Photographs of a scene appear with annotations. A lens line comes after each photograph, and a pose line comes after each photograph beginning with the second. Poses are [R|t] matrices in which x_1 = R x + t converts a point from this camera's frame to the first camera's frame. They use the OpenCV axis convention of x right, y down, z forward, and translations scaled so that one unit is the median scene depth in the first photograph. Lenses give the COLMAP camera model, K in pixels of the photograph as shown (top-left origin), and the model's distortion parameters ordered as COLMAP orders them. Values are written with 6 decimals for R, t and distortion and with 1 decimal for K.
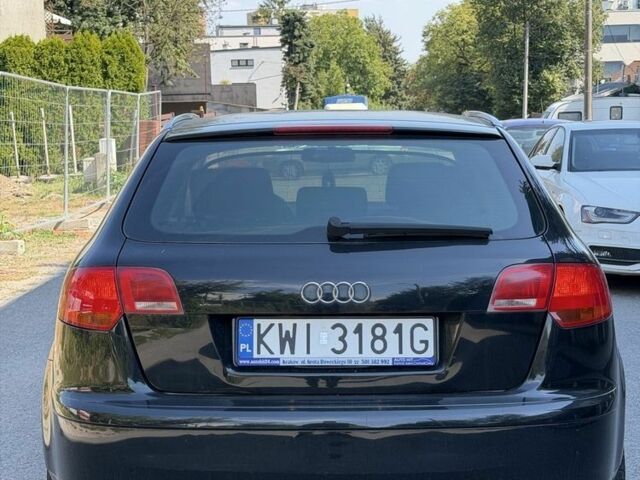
lens RADIAL K [[1246.1, 0, 320.0], [0, 1246.1, 240.0], [0, 0, 1]] dist [-0.095013, 2.652188]
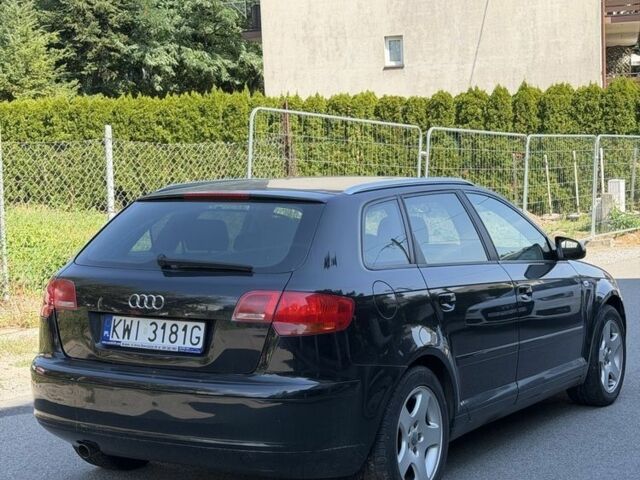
lens RADIAL K [[1246.1, 0, 320.0], [0, 1246.1, 240.0], [0, 0, 1]] dist [-0.095013, 2.652188]
pose [[0.872749, 0.034391, -0.486957, 0.942877], [-0.048167, 0.998714, -0.015794, -0.020290], [0.485788, 0.037240, 0.873283, -0.255618]]
